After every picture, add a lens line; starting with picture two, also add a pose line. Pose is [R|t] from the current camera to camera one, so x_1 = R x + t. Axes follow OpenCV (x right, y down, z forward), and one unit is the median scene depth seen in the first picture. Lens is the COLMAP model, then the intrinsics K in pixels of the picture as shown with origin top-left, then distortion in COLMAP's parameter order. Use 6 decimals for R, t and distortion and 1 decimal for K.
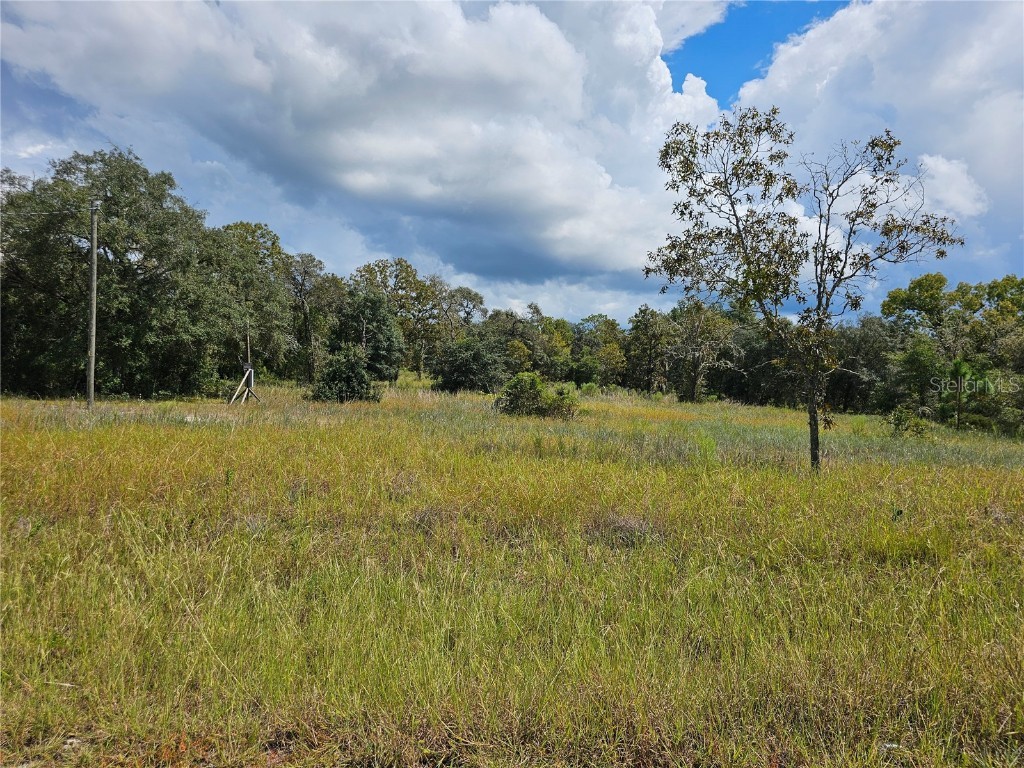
lens RADIAL K [[680.6, 0, 512.0], [0, 680.6, 384.0], [0, 0, 1]] dist [0.079464, -0.093565]
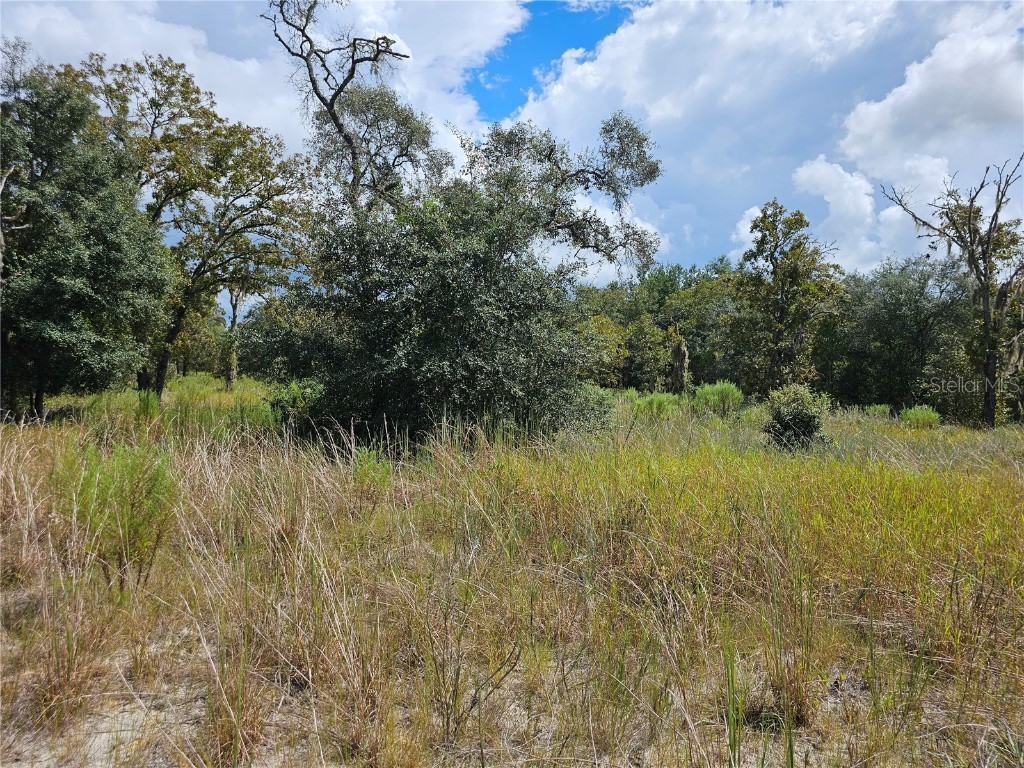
lens RADIAL K [[678.3, 0, 494.8], [0, 678.3, 383.6], [0, 0, 1]] dist [0.069375, -0.070838]
pose [[0.969484, -0.013527, 0.244780, -0.099656], [0.015373, 0.999866, -0.005631, -0.002850], [-0.244671, 0.009222, 0.969562, 0.725467]]
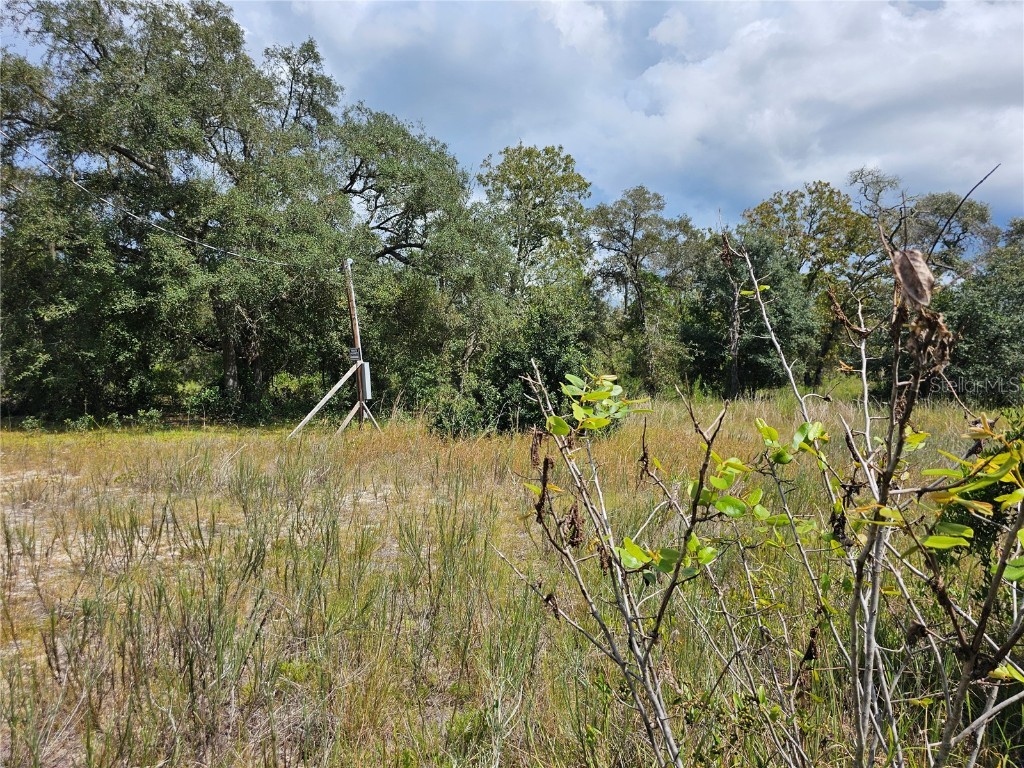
lens RADIAL K [[678.3, 0, 494.8], [0, 678.3, 383.6], [0, 0, 1]] dist [0.069375, -0.070838]
pose [[0.780767, -0.034433, -0.623873, -0.015281], [0.025716, 0.999405, -0.022976, 0.000882], [0.624293, 0.001896, 0.781188, 0.431955]]
